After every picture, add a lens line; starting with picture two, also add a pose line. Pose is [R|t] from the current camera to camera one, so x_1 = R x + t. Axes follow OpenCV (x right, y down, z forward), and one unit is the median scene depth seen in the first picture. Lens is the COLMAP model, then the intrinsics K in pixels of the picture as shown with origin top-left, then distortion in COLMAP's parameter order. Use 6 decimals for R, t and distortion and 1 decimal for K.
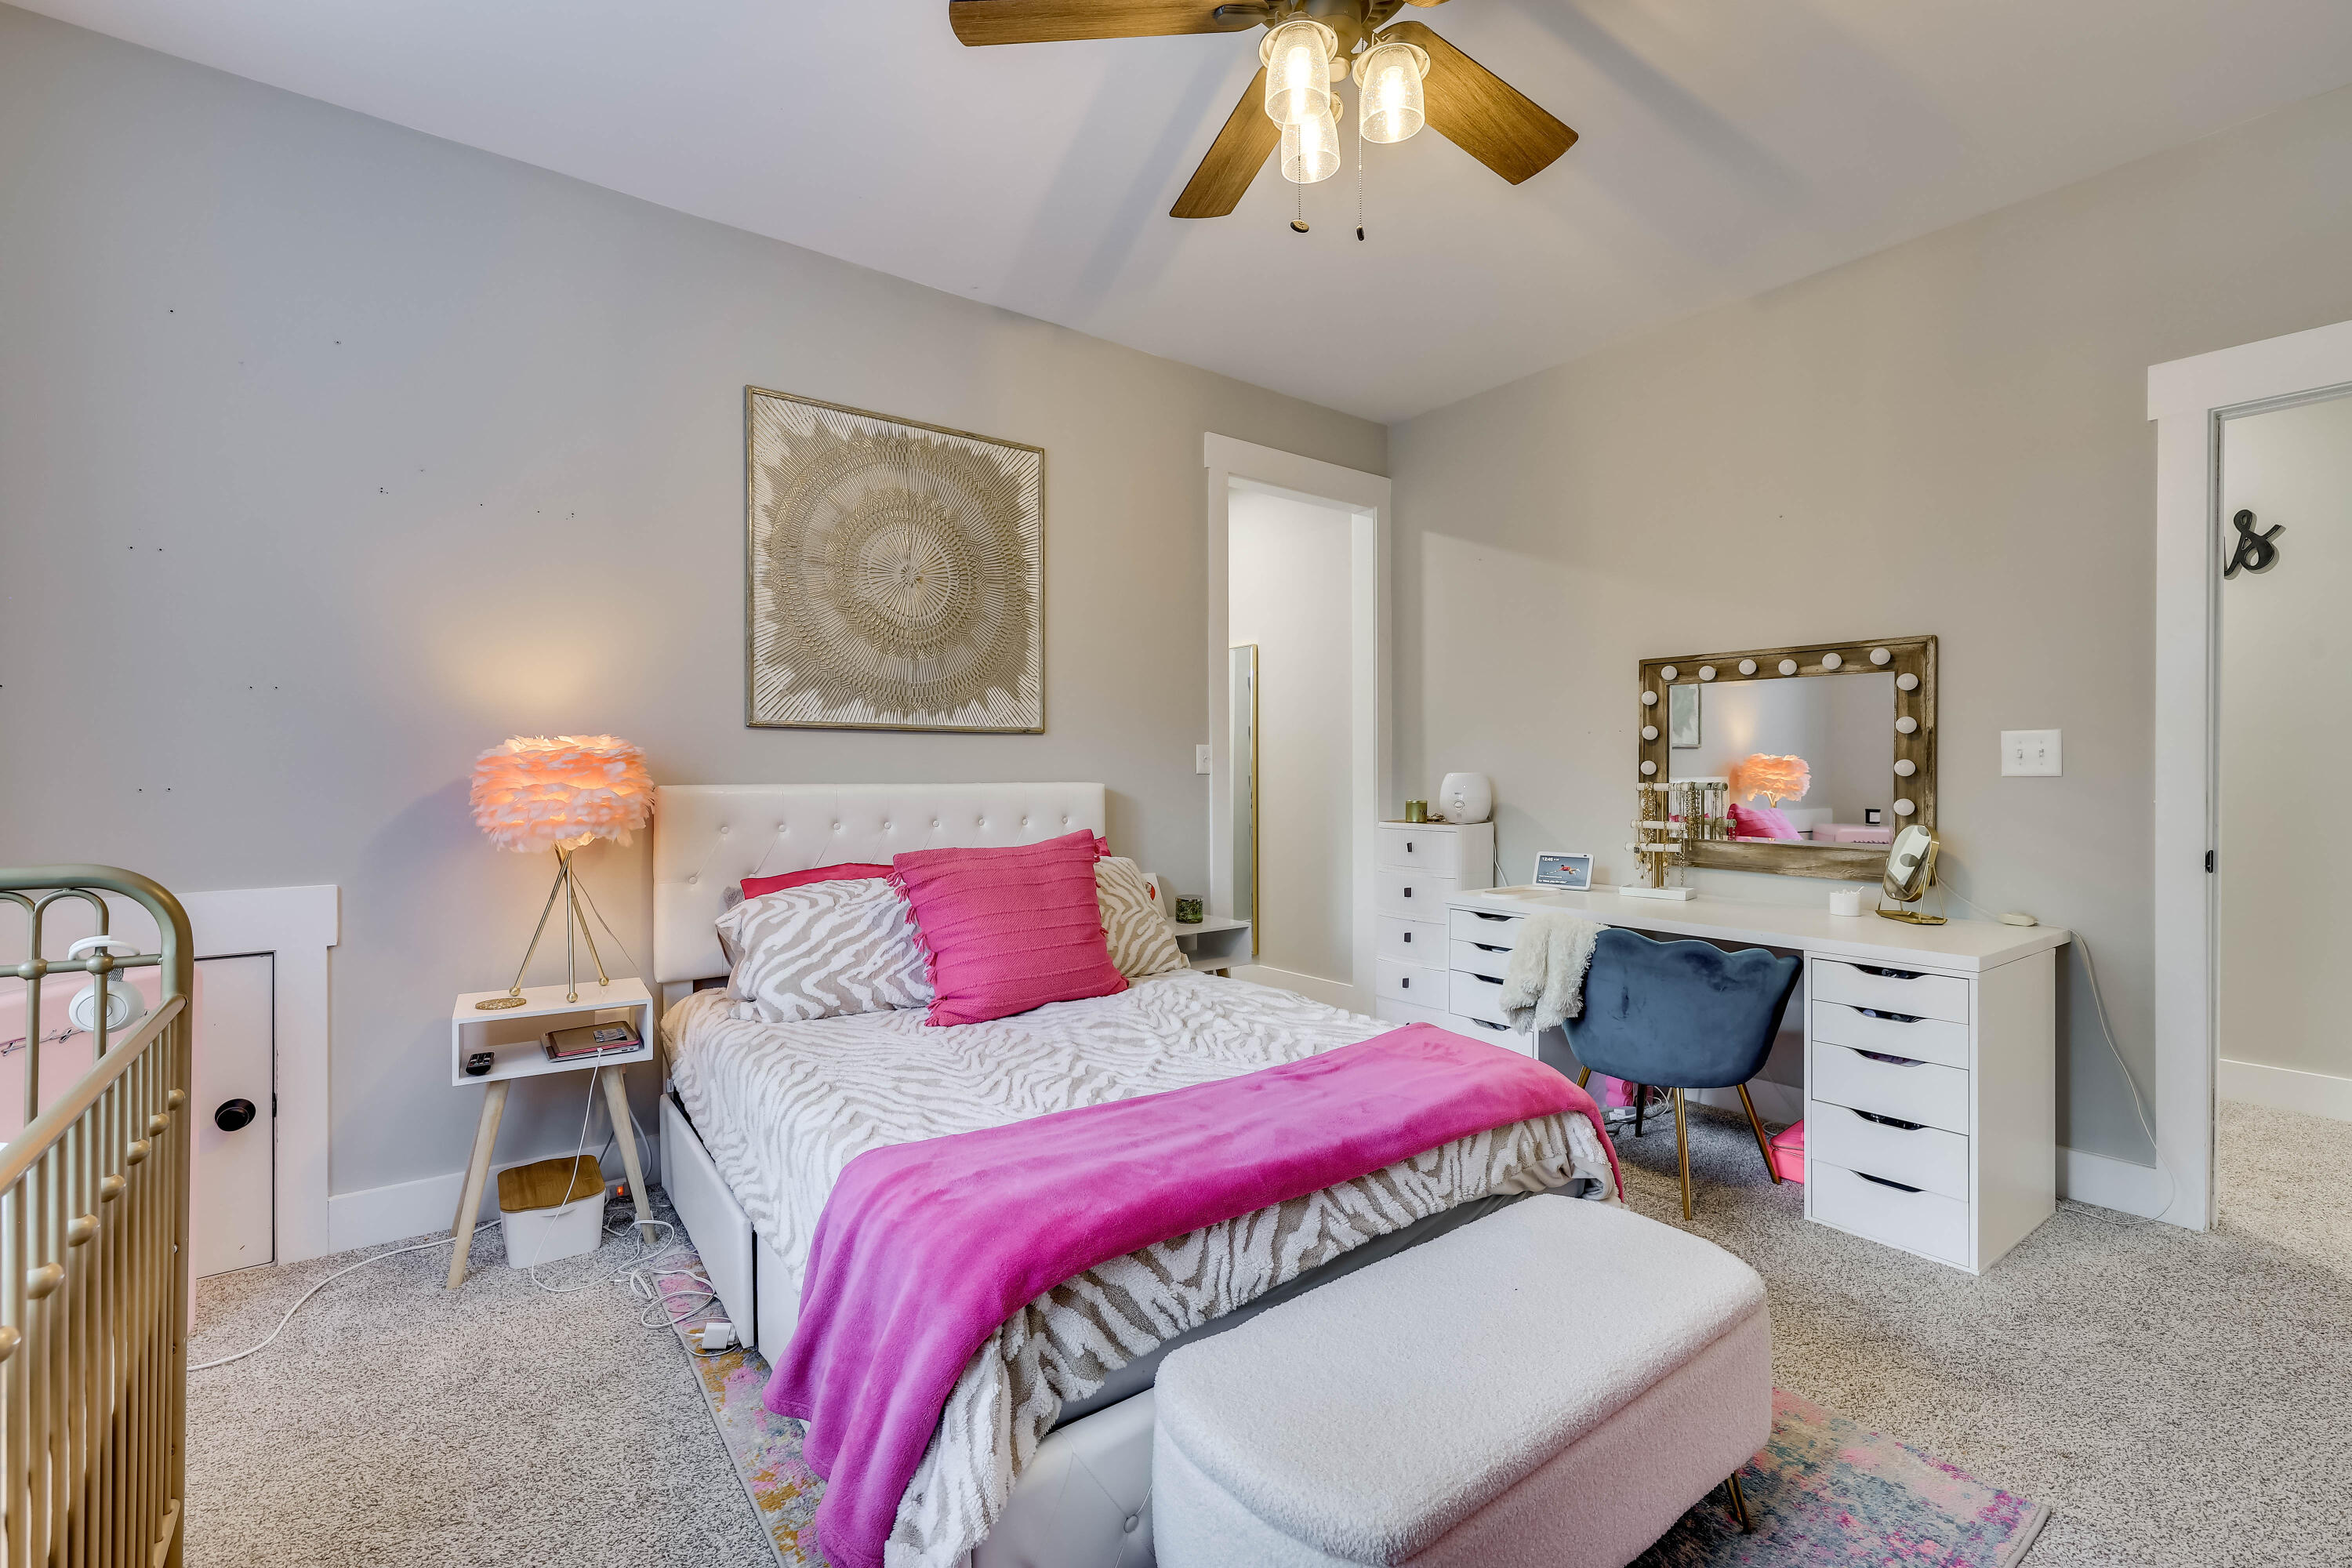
lens RADIAL K [[991.0, 0, 1173.3], [0, 991.0, 777.3], [0, 0, 1]] dist [0.003162, -0.000327]
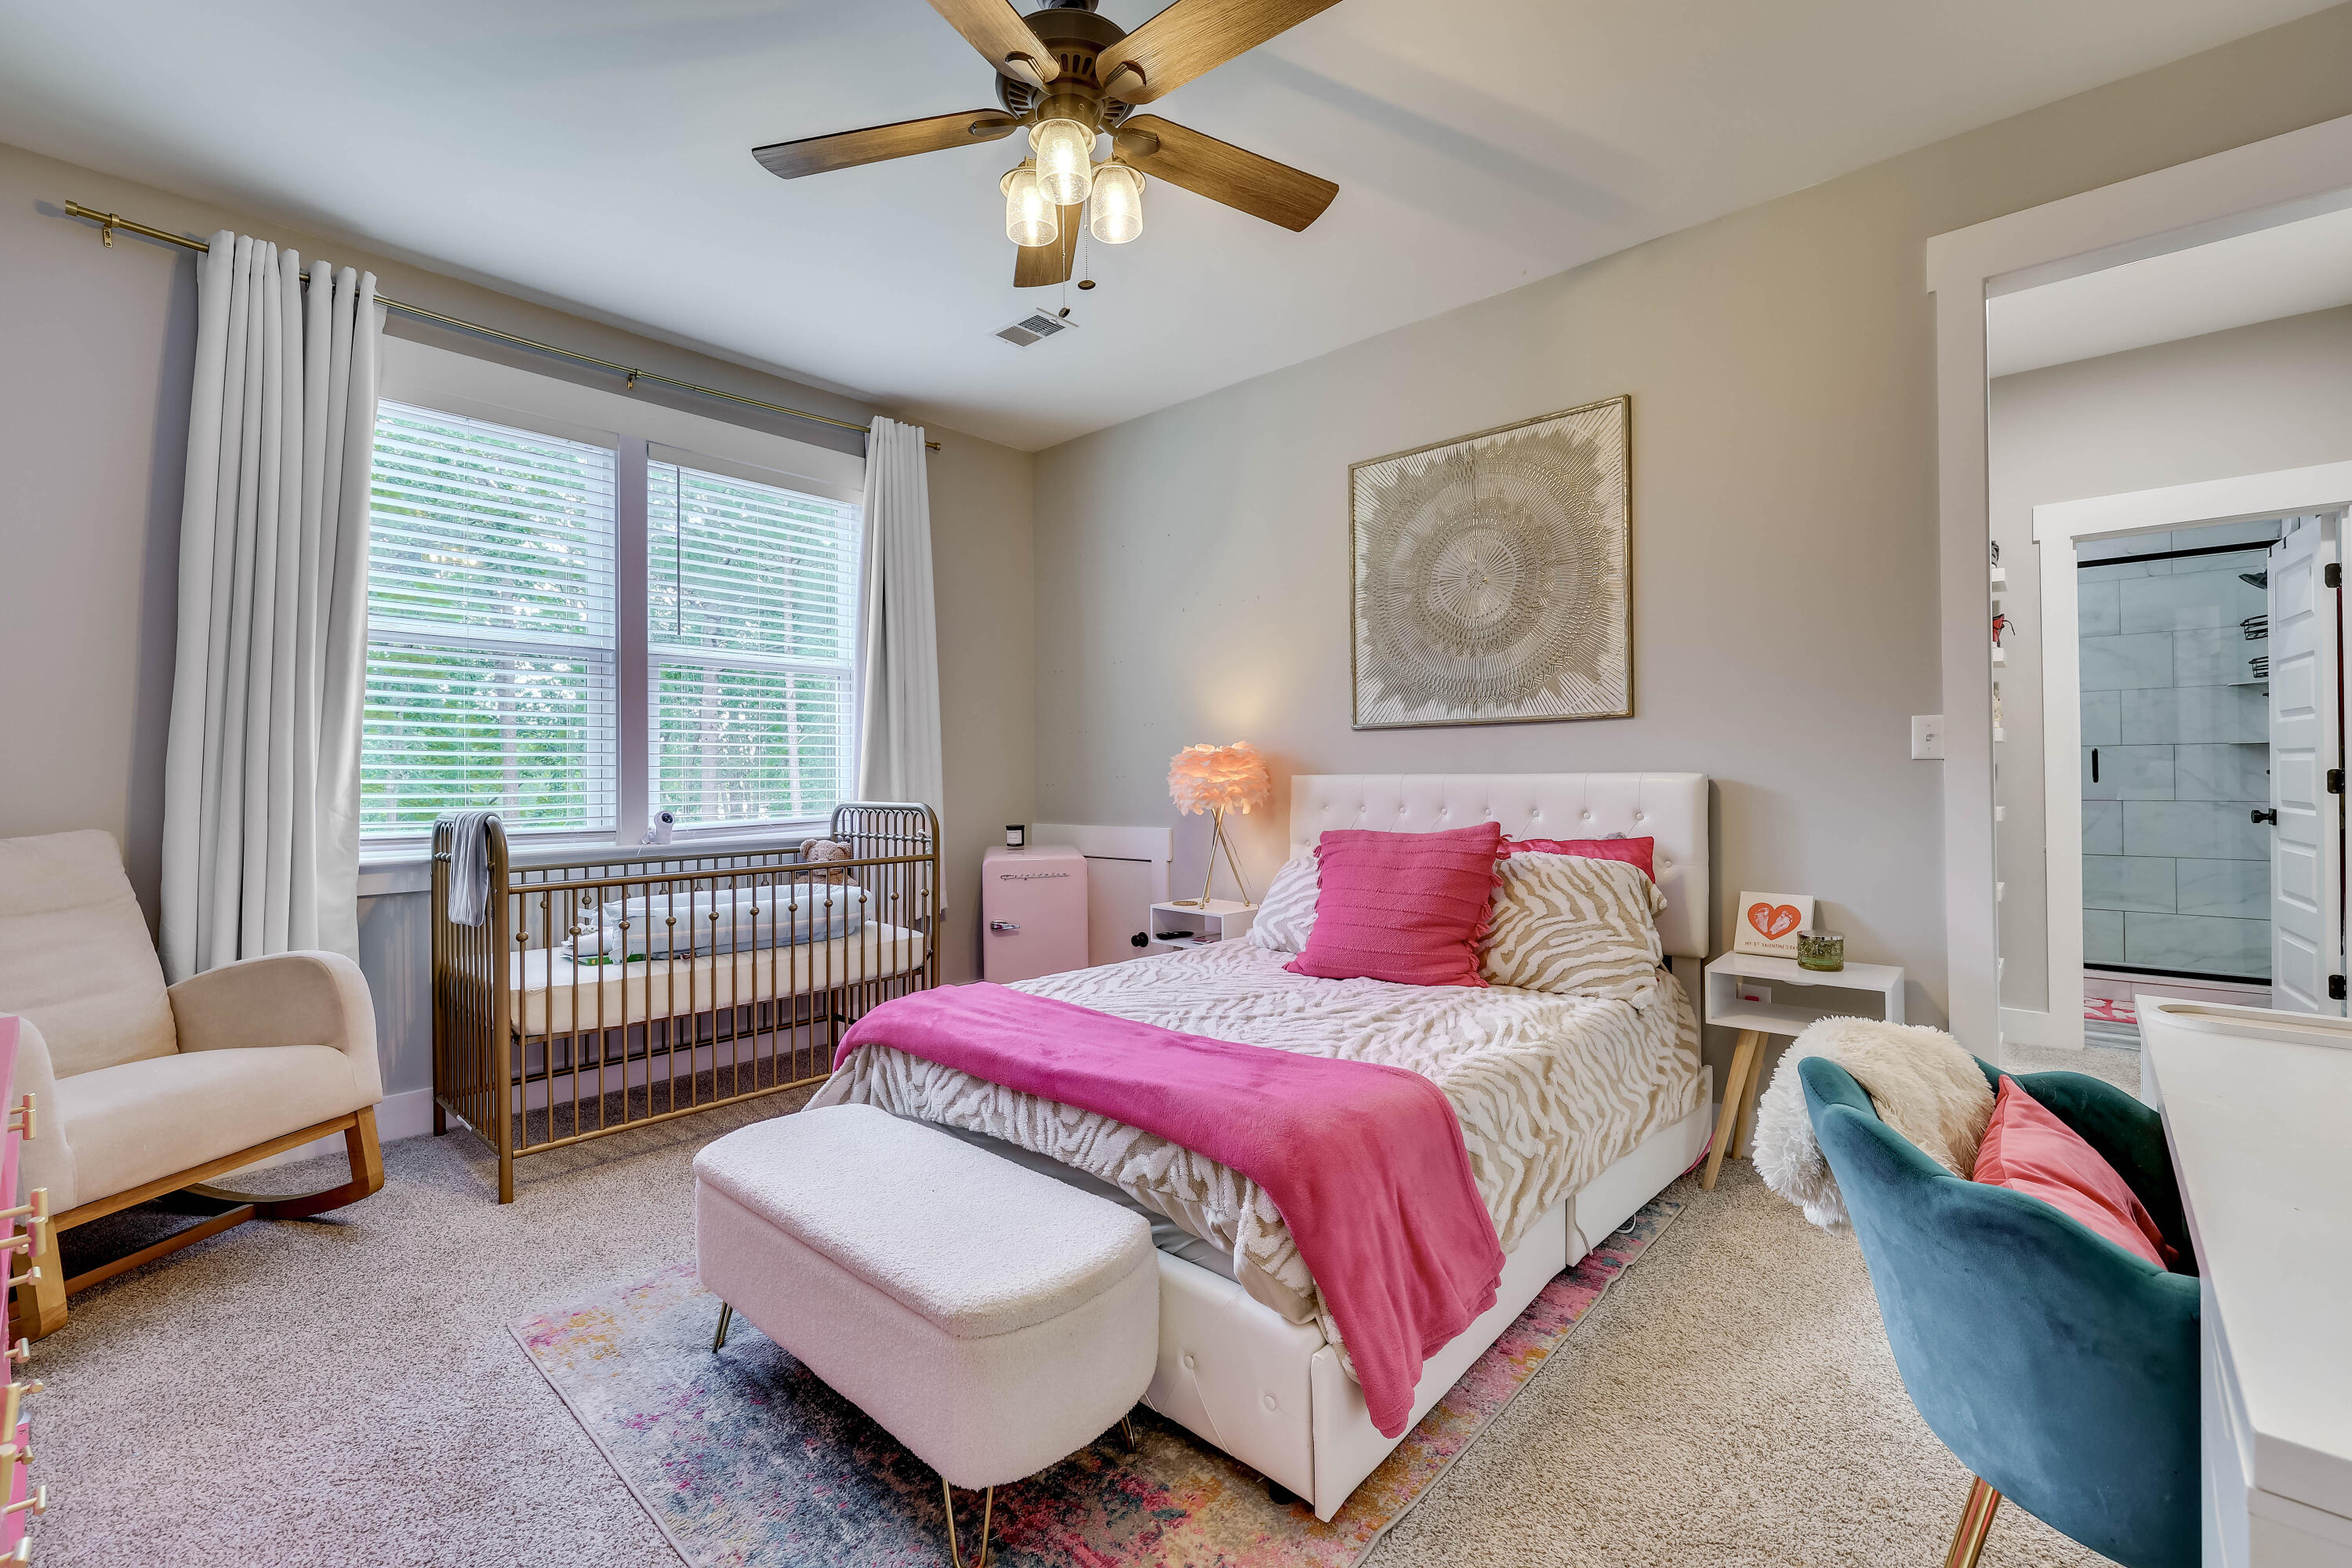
lens RADIAL K [[991.0, 0, 1190.2], [0, 991.0, 775.5], [0, 0, 1]] dist [0.003162, -0.000327]
pose [[0.213436, 0.000767, -0.976957, 0.718476], [0.003687, 0.999992, 0.001590, 0.005274], [0.976950, -0.003941, 0.213432, 0.476110]]
